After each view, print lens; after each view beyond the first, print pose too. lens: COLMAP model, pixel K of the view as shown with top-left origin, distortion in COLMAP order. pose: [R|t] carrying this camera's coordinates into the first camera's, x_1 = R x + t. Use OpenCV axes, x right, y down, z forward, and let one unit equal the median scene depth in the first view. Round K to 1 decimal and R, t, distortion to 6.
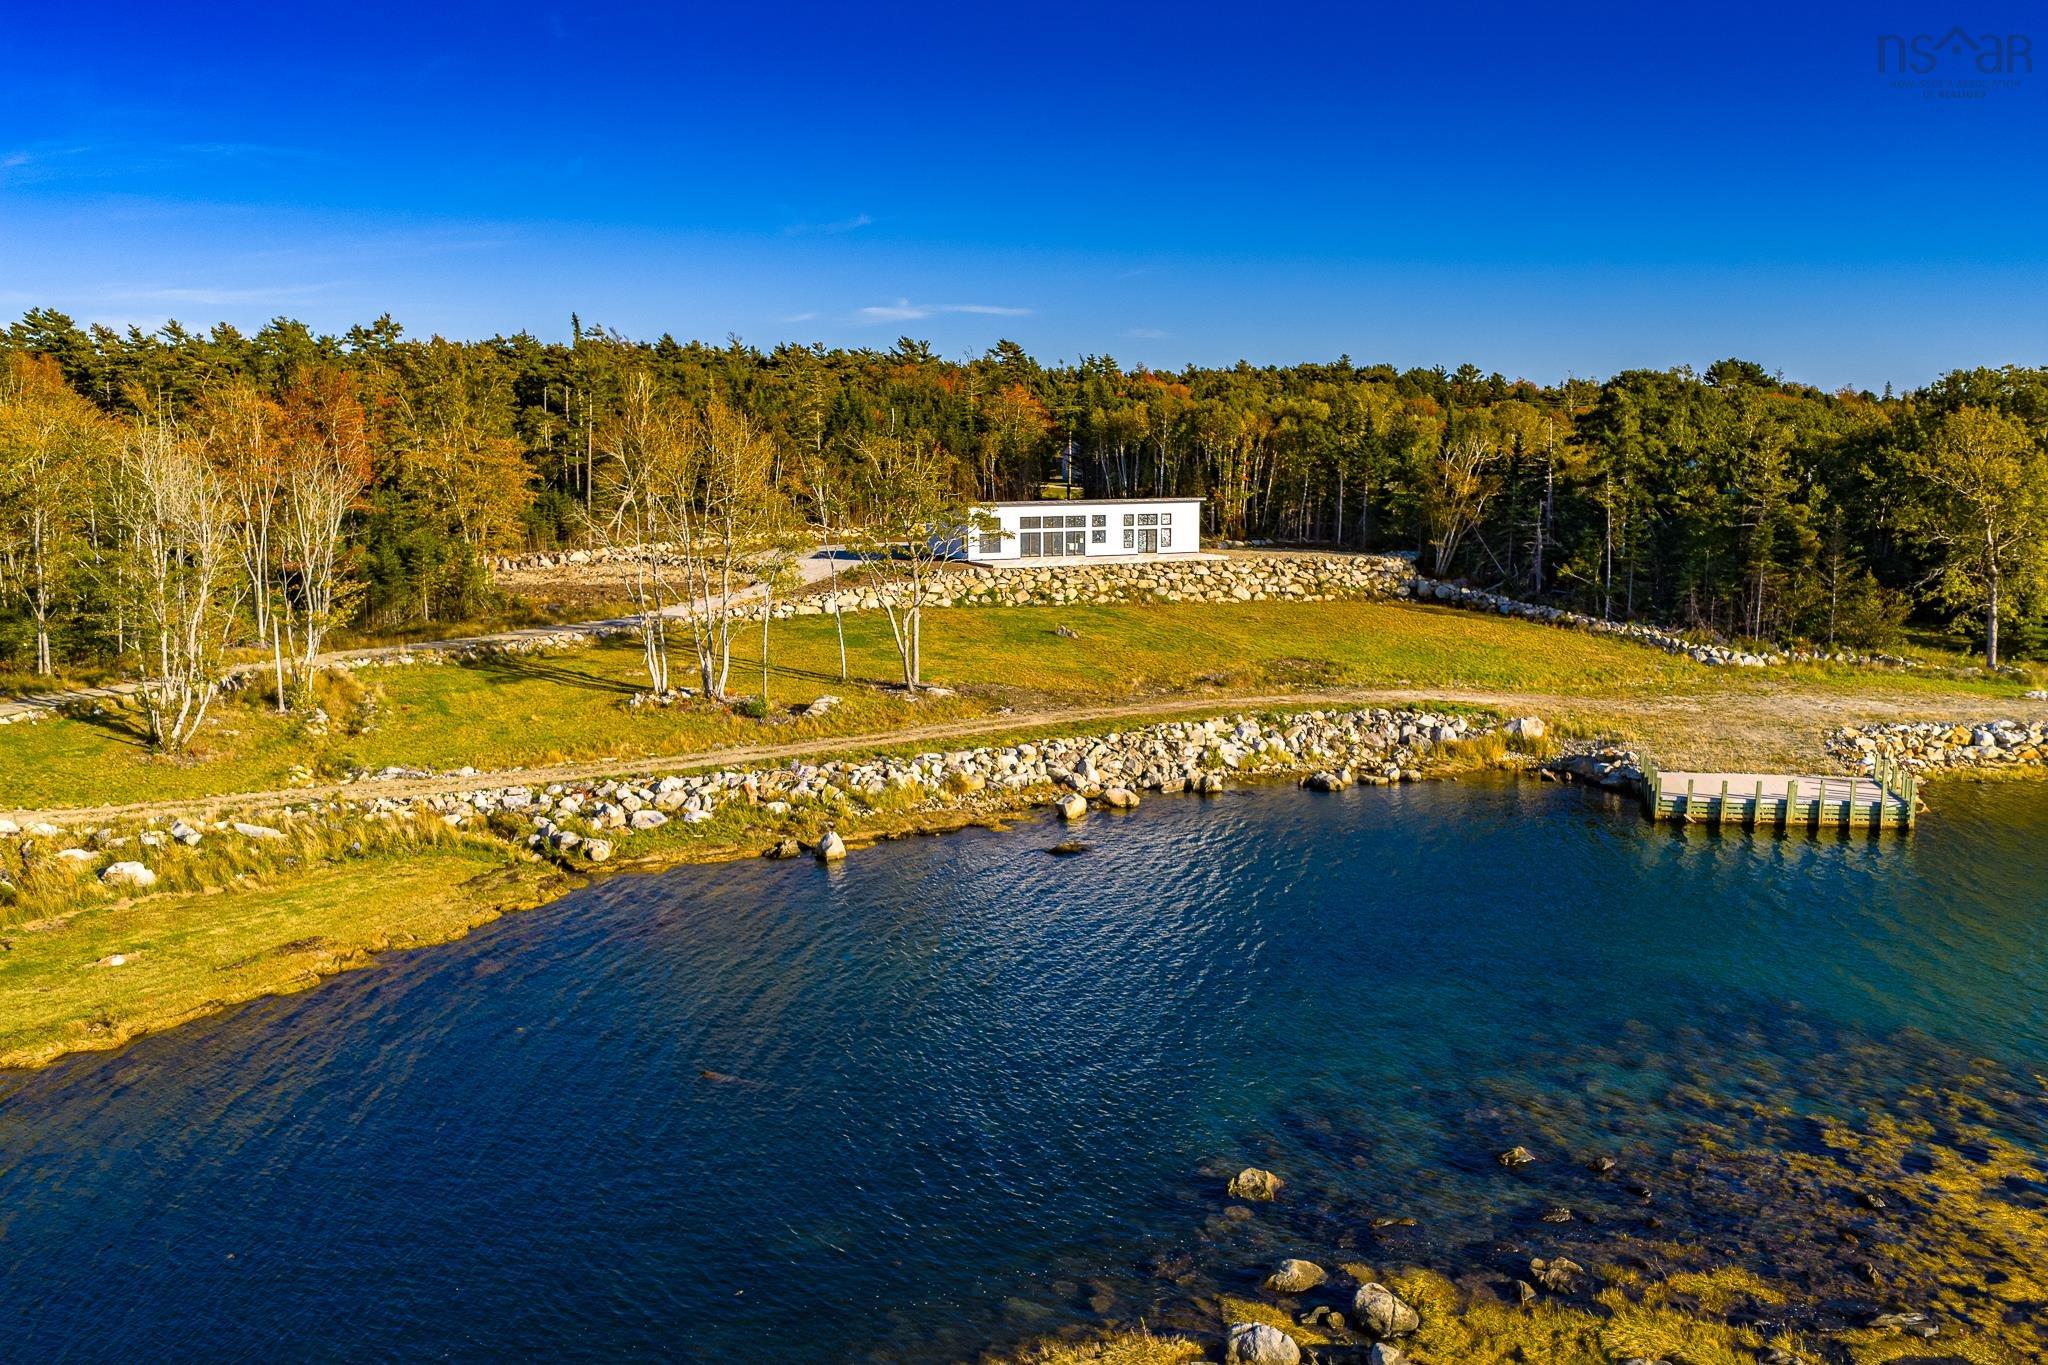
lens RADIAL K [[1662.2, 0, 1017.9], [0, 1662.2, 681.1], [0, 0, 1]] dist [-0.001572, -0.013249]
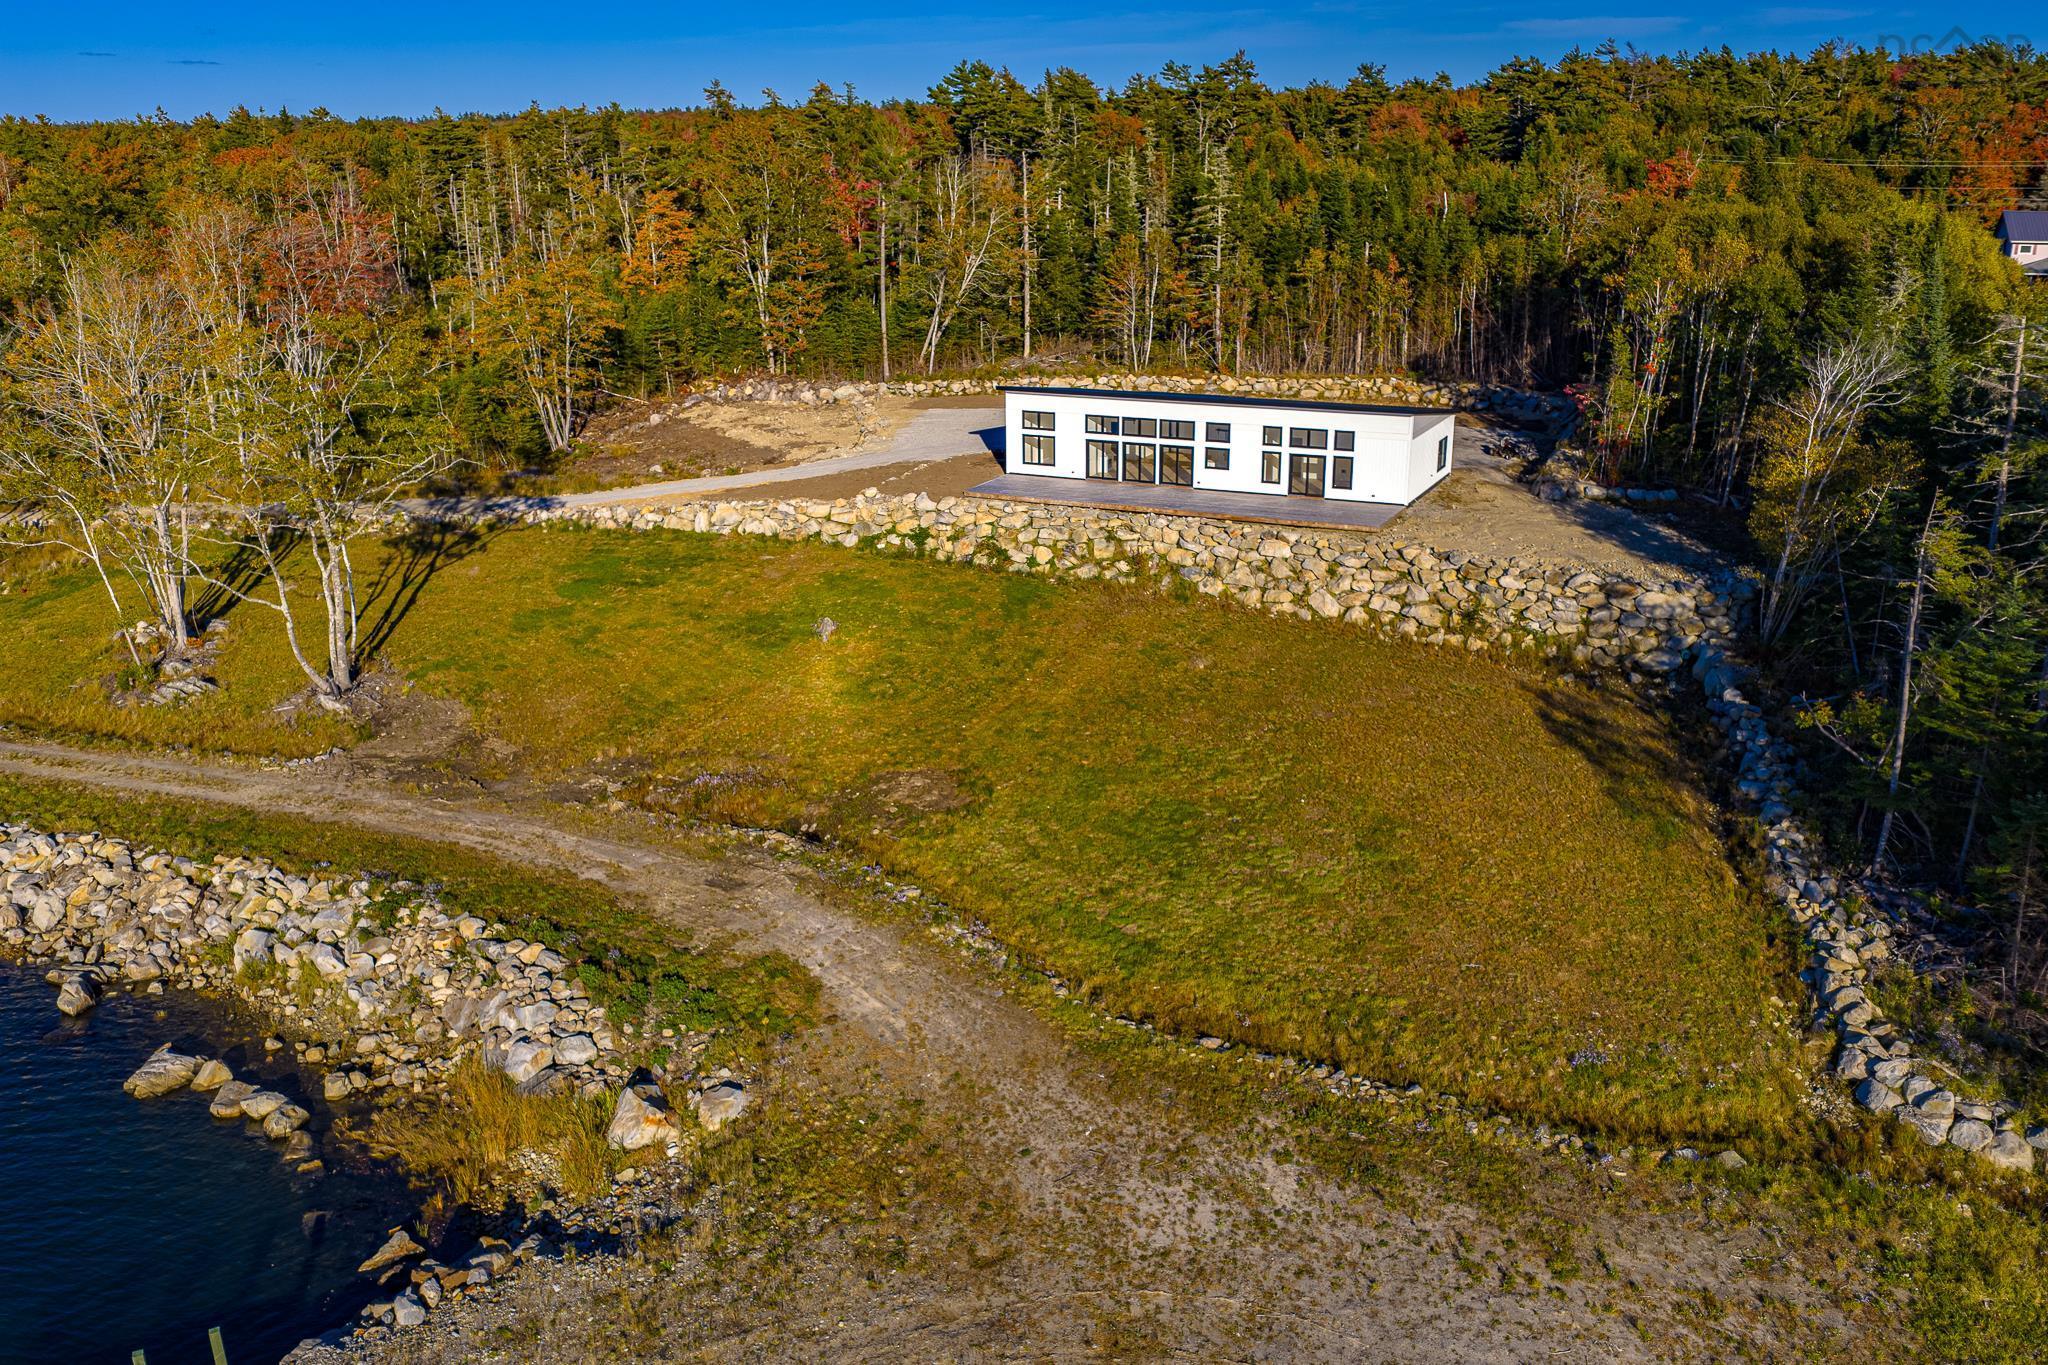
lens RADIAL K [[1662.2, 0, 1027.5], [0, 1662.2, 687.6], [0, 0, 1]] dist [-0.001572, -0.013249]
pose [[0.674443, 0.231137, -0.701215, 0.446199], [-0.110606, 0.970647, 0.213564, -0.128258], [0.729995, -0.066478, 0.680211, 0.540136]]
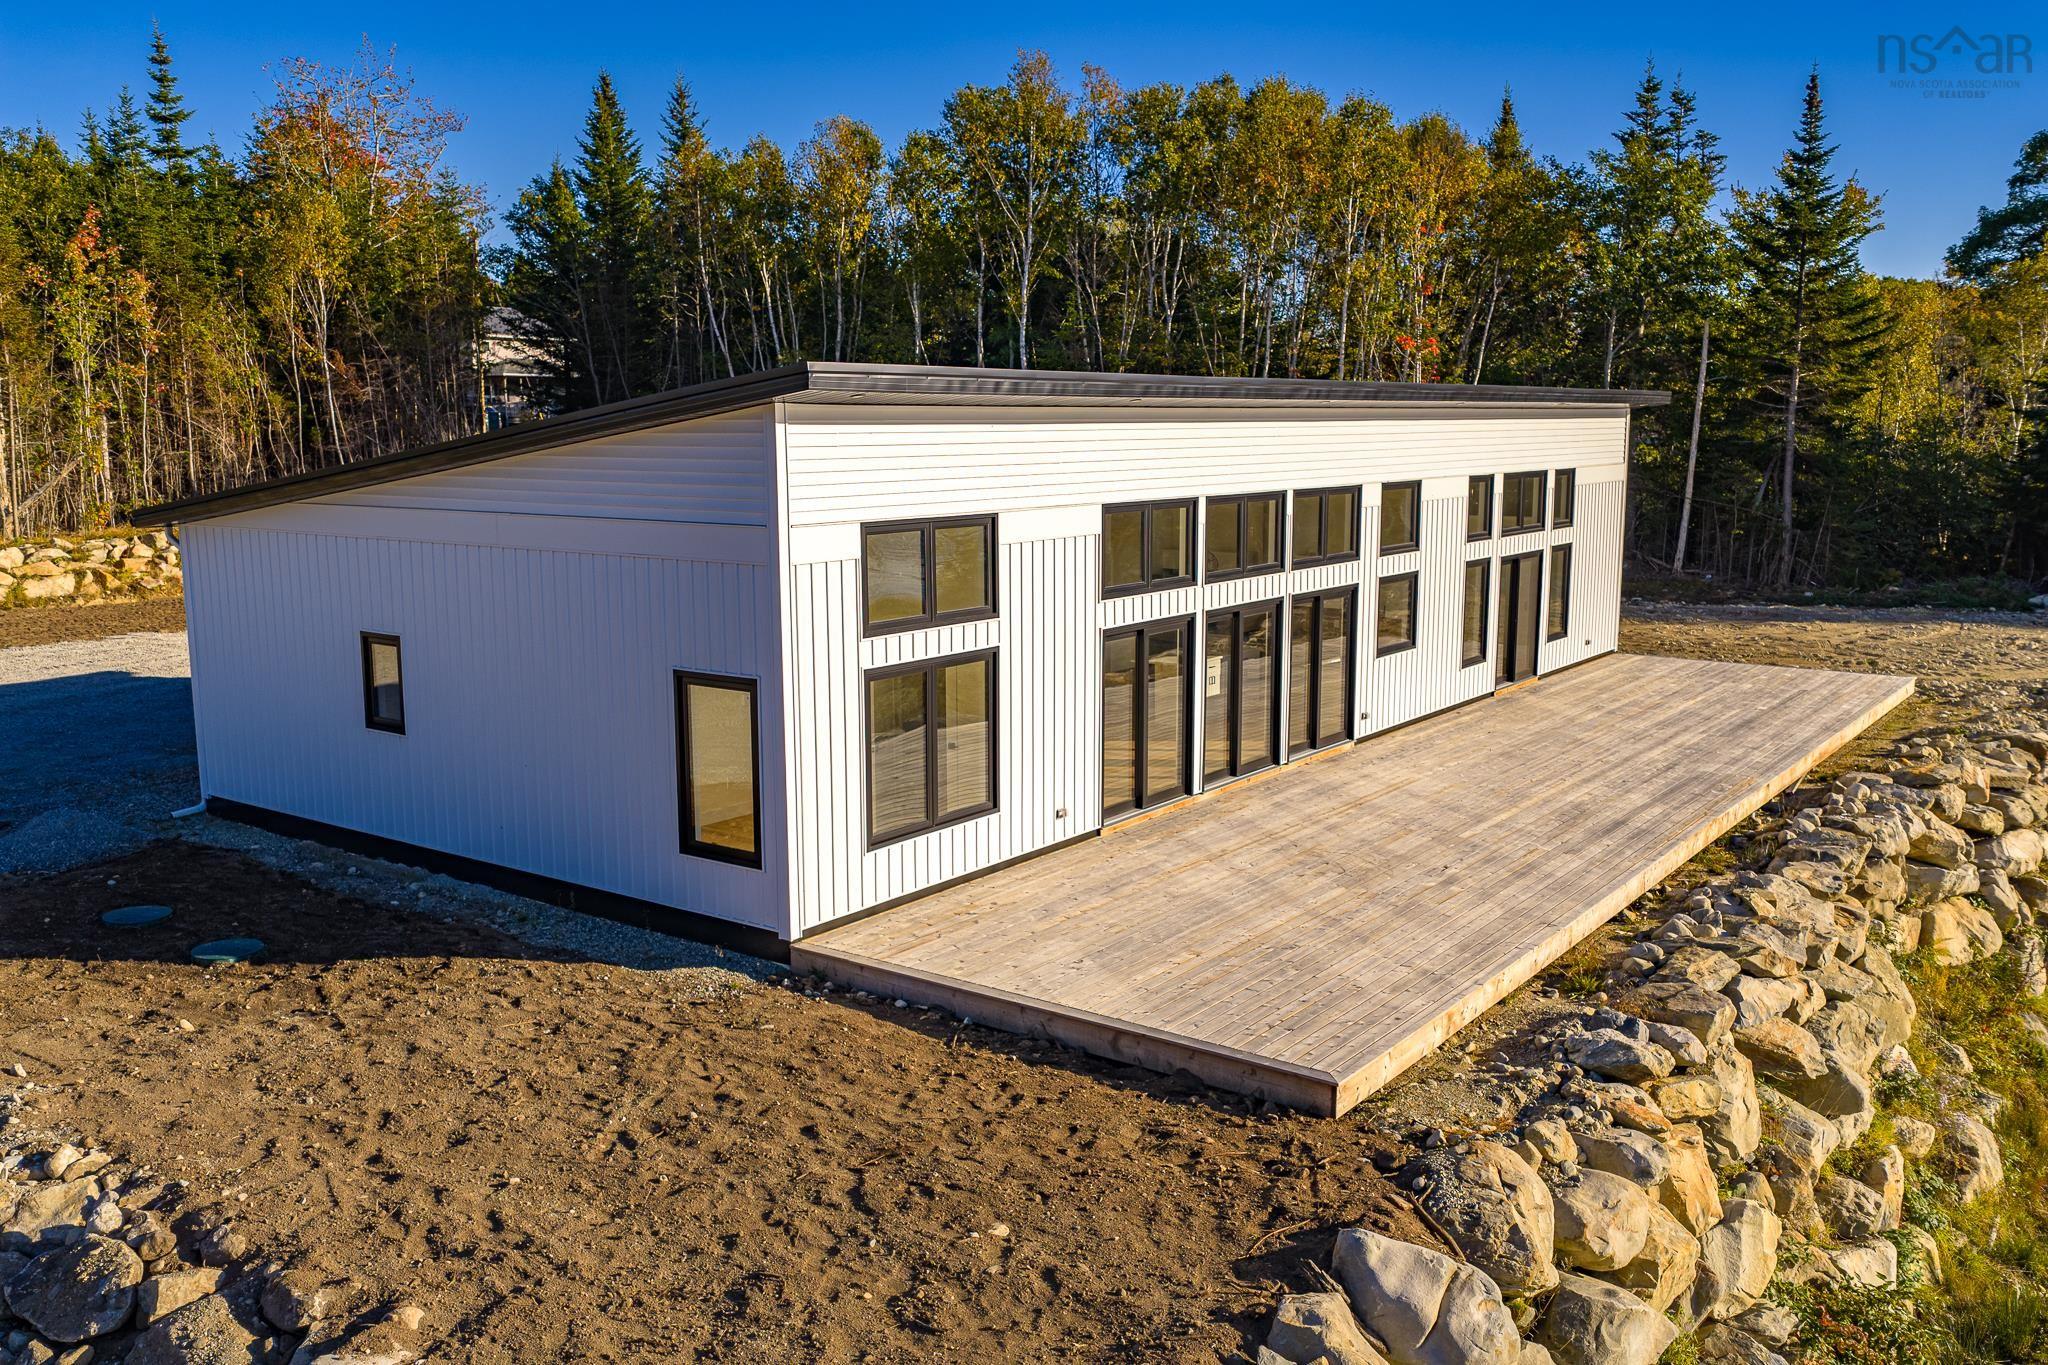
lens RADIAL K [[1662.2, 0, 1024.8], [0, 1662.2, 685.1], [0, 0, 1]] dist [-0.001572, -0.013249]
pose [[0.870385, -0.077256, 0.486273, -0.063535], [0.070323, 0.996994, 0.032524, -0.088504], [-0.487323, 0.005888, 0.873202, 0.882048]]
